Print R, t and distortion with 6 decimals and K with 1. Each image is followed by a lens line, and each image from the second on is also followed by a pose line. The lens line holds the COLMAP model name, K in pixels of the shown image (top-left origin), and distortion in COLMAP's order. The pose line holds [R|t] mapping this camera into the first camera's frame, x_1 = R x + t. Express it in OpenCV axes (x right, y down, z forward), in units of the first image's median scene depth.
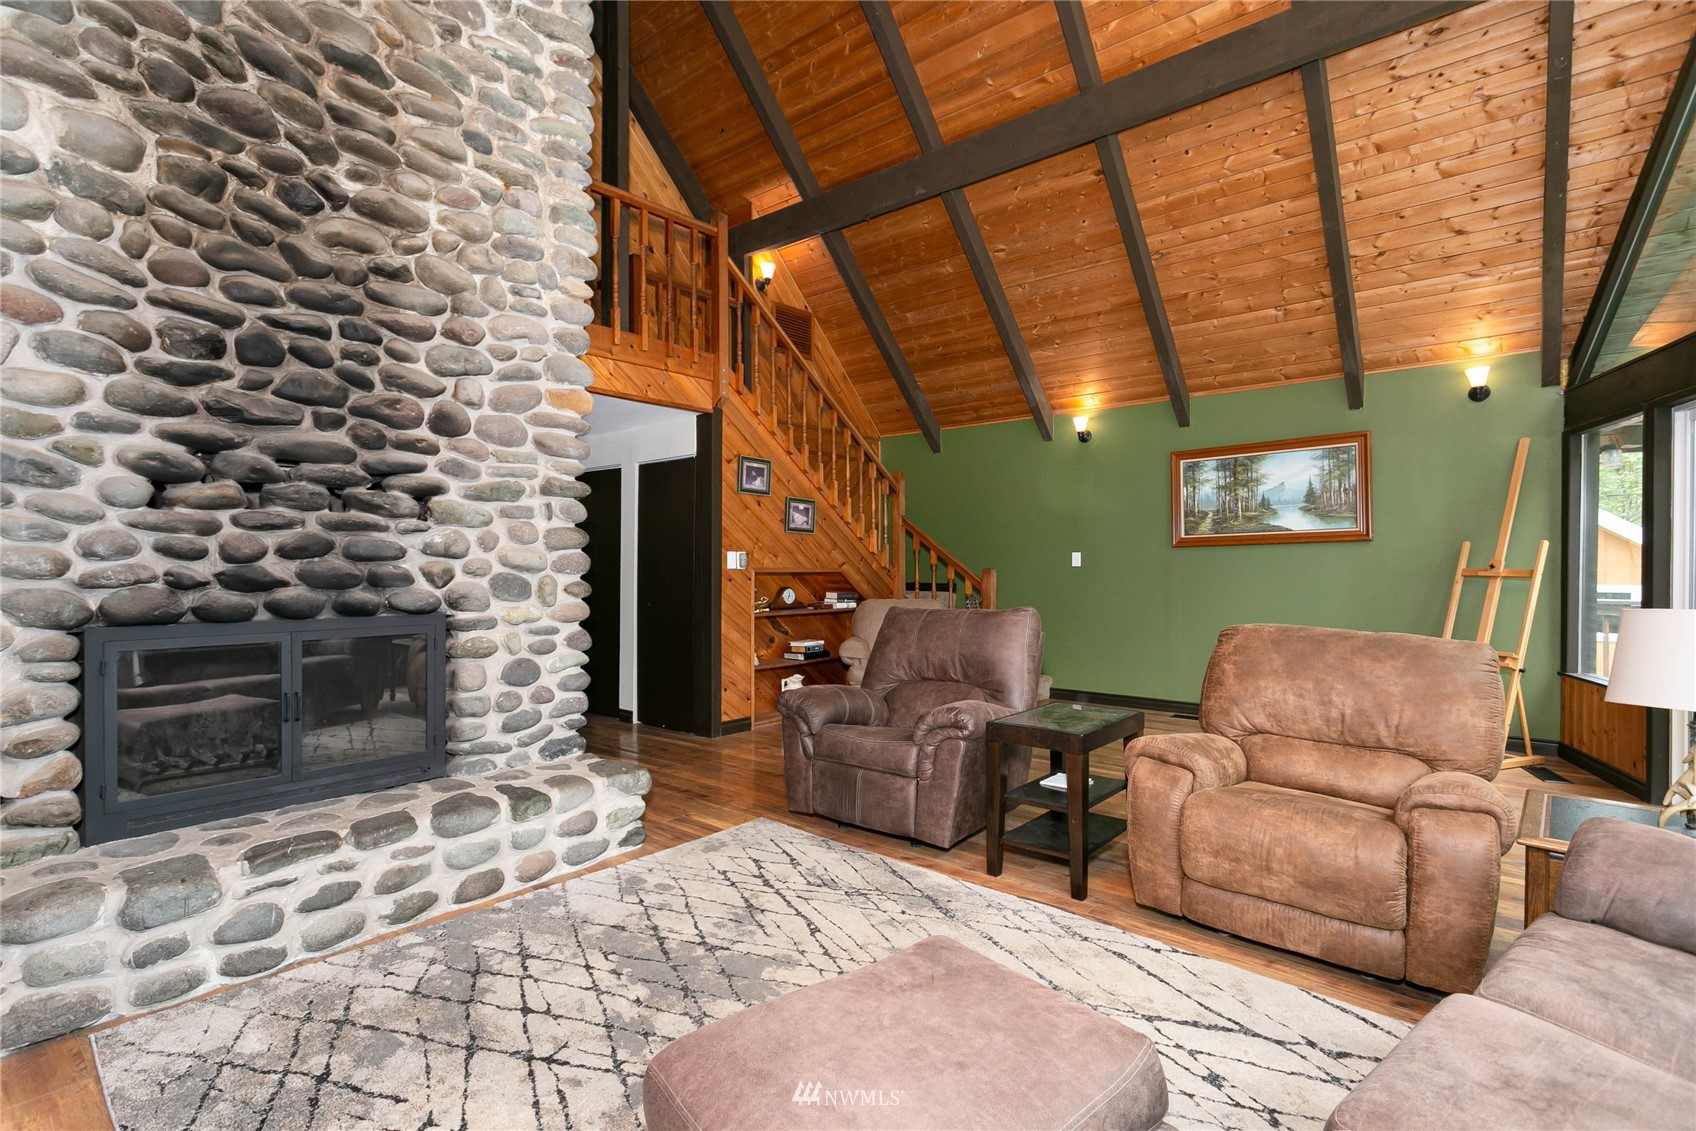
lens RADIAL K [[806.1, 0, 833.5], [0, 806.1, 567.9], [0, 0, 1]] dist [0.003933, 0.000424]
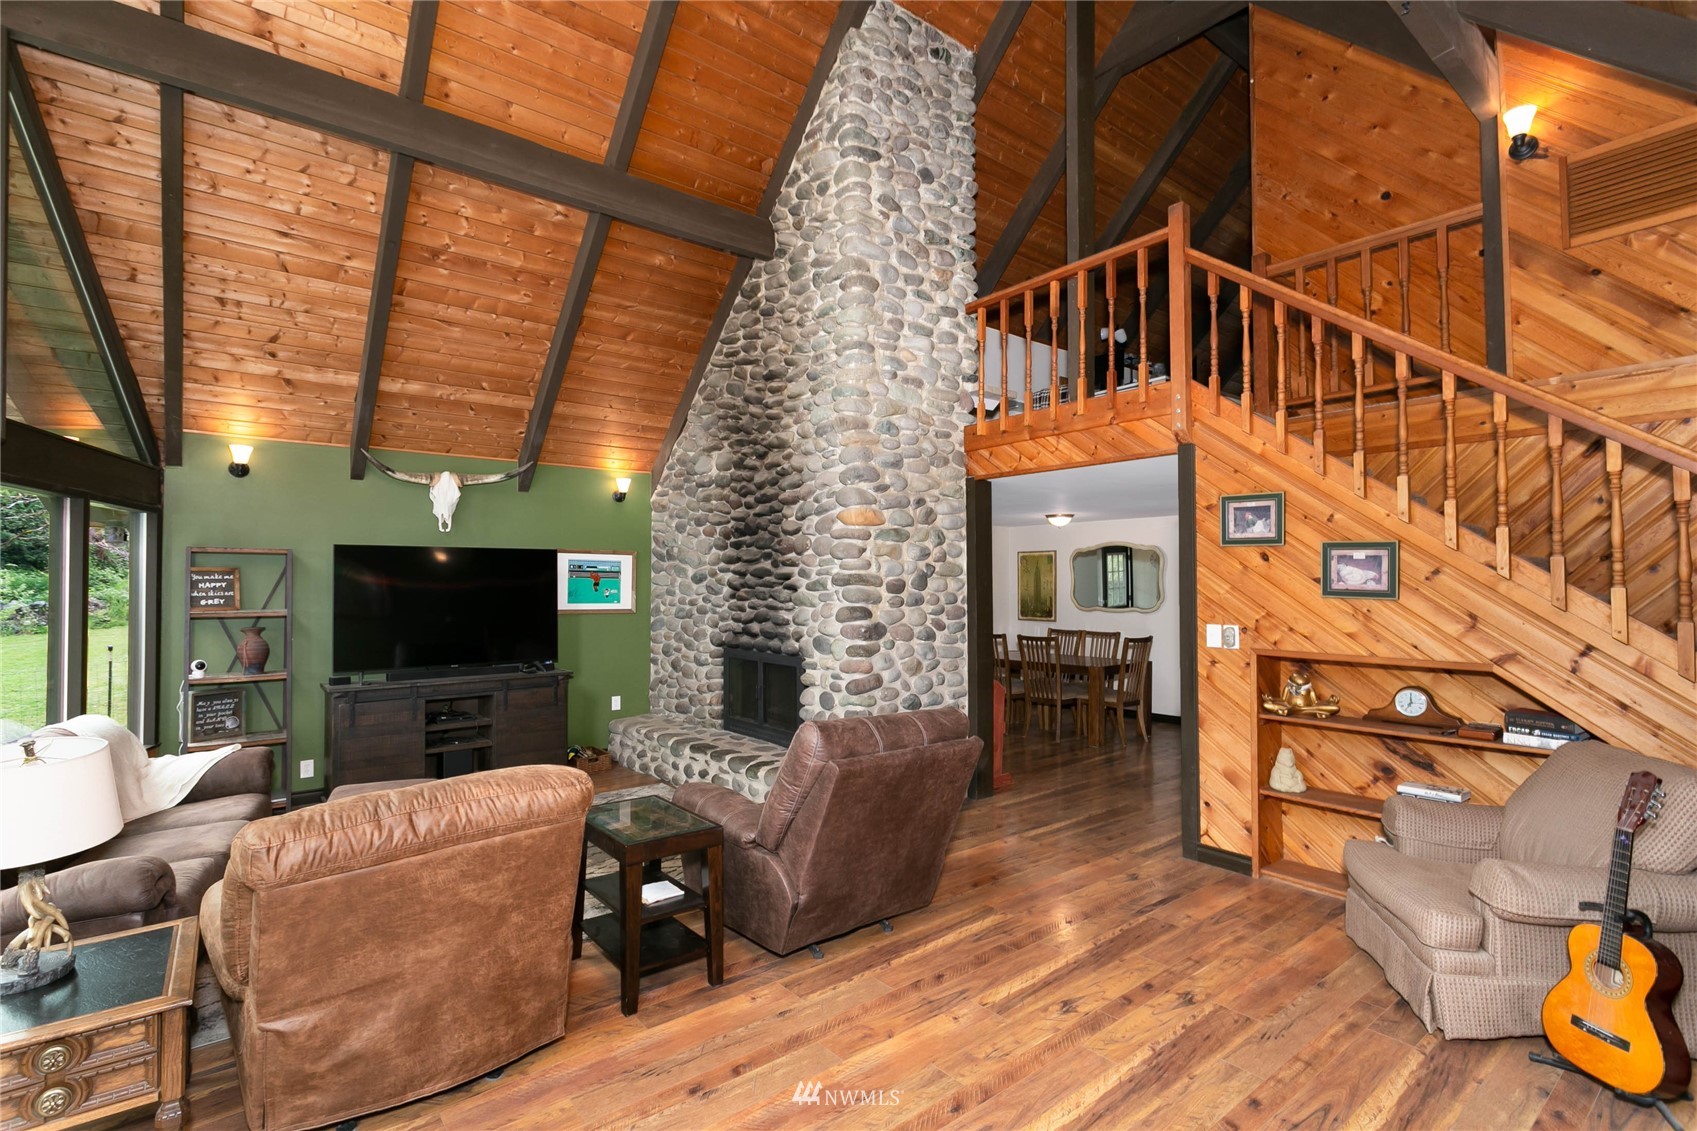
lens RADIAL K [[806.6, 0, 844.8], [0, 806.6, 565.6], [0, 0, 1]] dist [0.003933, 0.000424]
pose [[-0.177038, -0.027196, -0.983828, 0.607709], [-0.006027, 0.999629, -0.026548, -0.047502], [0.984186, 0.001229, -0.177136, 0.702849]]
